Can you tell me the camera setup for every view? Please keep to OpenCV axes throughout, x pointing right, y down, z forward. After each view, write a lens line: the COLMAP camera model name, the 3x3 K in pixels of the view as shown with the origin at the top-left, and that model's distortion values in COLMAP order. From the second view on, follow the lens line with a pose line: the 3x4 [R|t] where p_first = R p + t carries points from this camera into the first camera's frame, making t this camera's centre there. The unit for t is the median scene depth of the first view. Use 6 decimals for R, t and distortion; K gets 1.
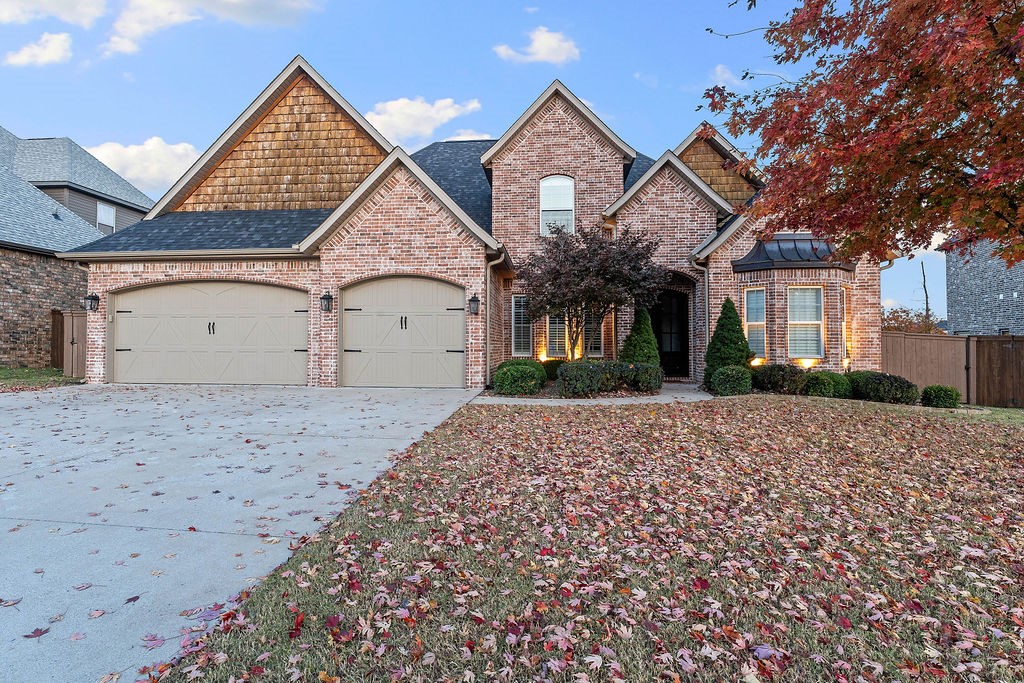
lens RADIAL K [[513.7, 0, 508.4], [0, 513.7, 329.5], [0, 0, 1]] dist [0.000817, 0.000090]
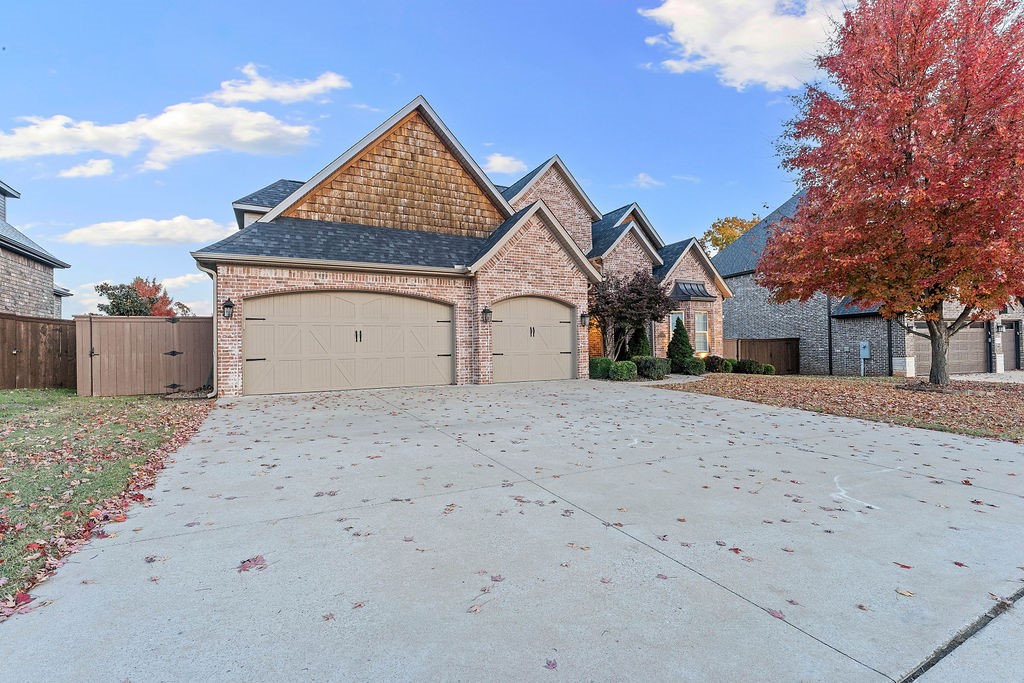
lens RADIAL K [[453.9, 0, 511.4], [0, 453.9, 335.9], [0, 0, 1]] dist [0.000096, -0.000025]
pose [[0.842574, -0.002516, 0.538574, -0.805639], [-0.000073, 0.999989, 0.004785, -0.007748], [-0.538580, -0.004072, 0.842564, 0.047020]]
